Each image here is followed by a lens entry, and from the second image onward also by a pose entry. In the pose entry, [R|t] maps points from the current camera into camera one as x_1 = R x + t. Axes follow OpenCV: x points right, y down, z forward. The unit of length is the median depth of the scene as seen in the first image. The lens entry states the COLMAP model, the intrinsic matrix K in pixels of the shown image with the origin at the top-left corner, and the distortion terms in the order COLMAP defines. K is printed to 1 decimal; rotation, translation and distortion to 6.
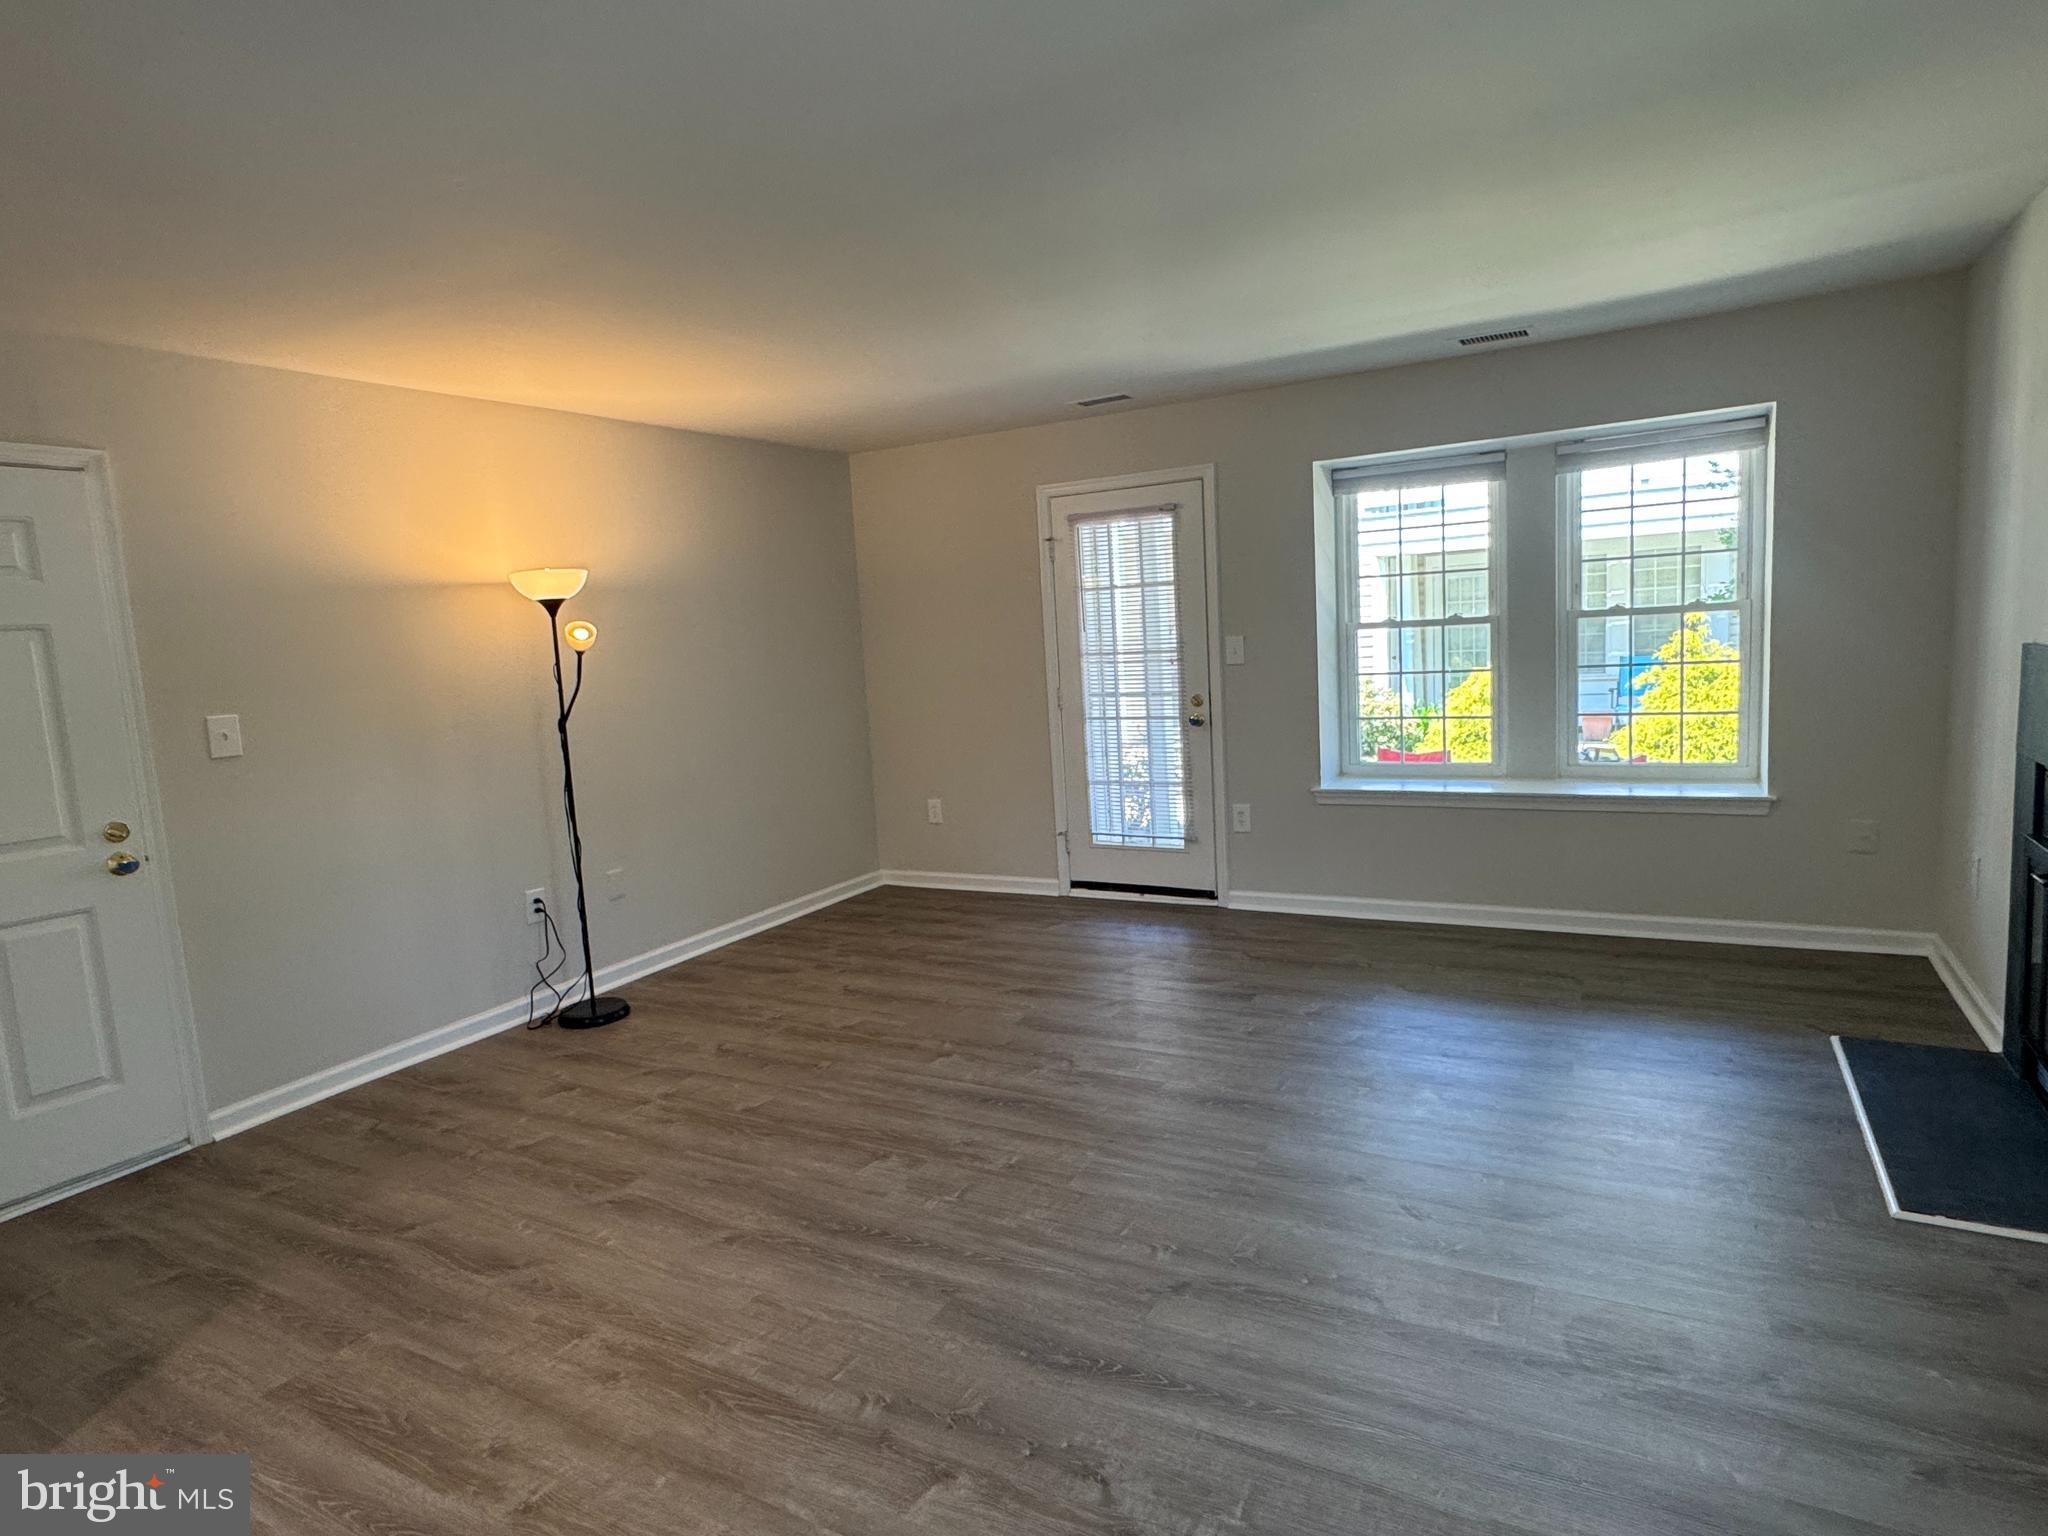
lens RADIAL K [[1163.3, 0, 1017.3], [0, 1163.3, 768.8], [0, 0, 1]] dist [-0.002412, 0.000195]
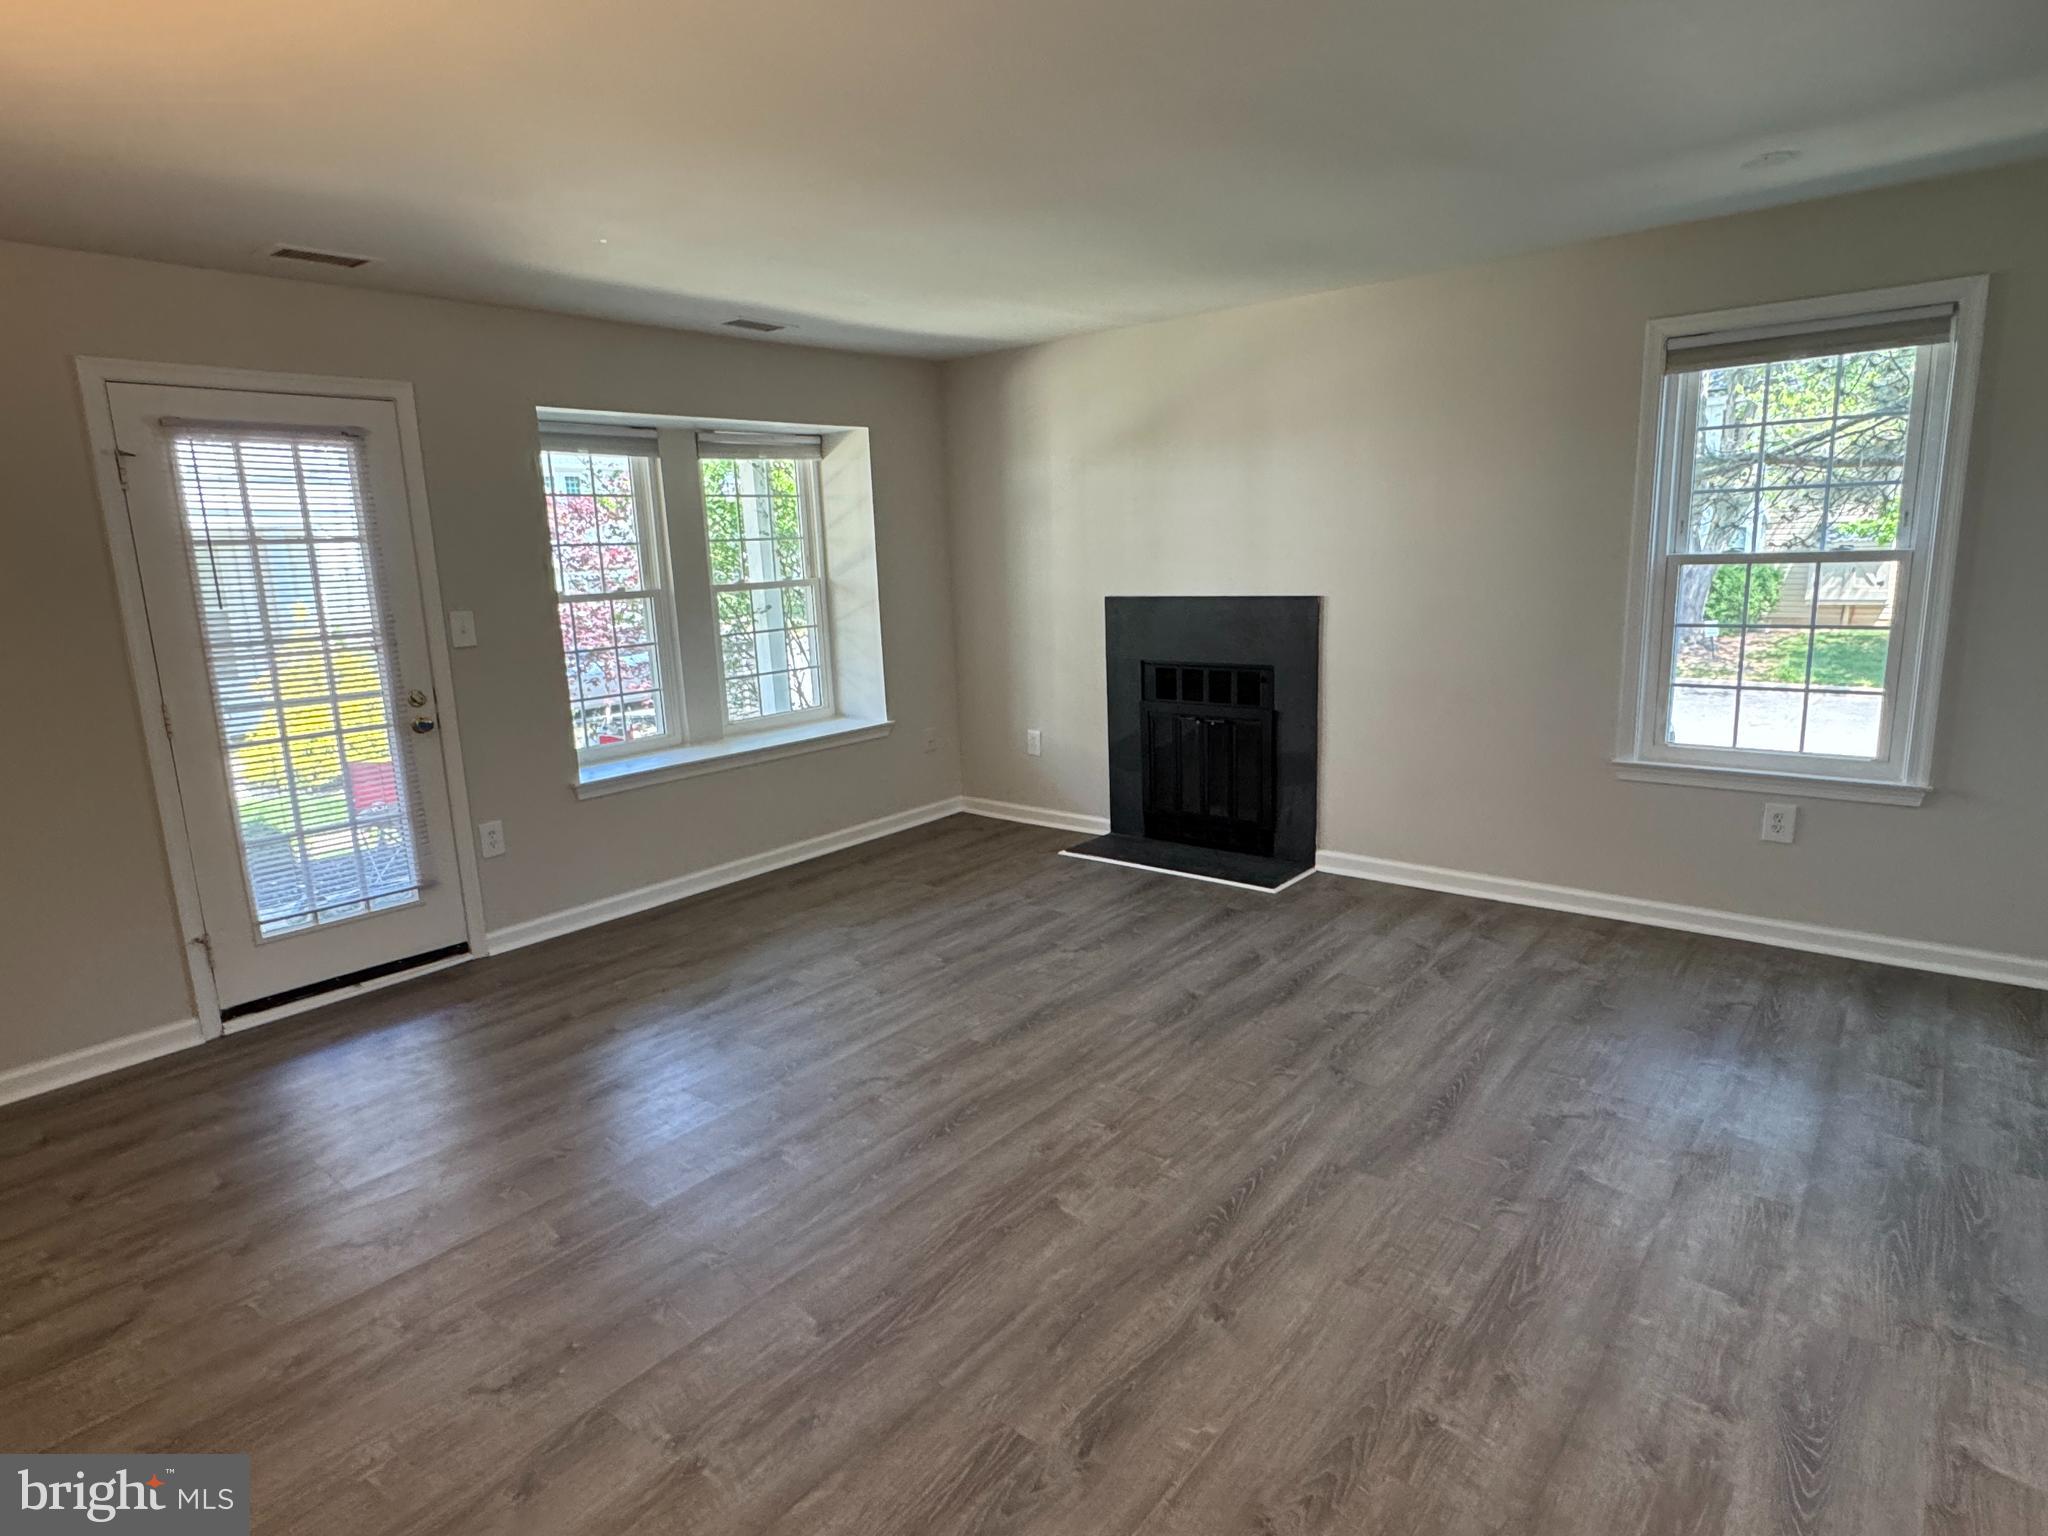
lens RADIAL K [[1163.3, 0, 1017.3], [0, 1163.3, 768.8], [0, 0, 1]] dist [-0.002412, 0.000195]
pose [[0.148229, -0.130425, 0.980315, -0.598334], [0.152861, 0.982374, 0.107586, -0.040648], [-0.977068, 0.133904, 0.165553, 0.572611]]
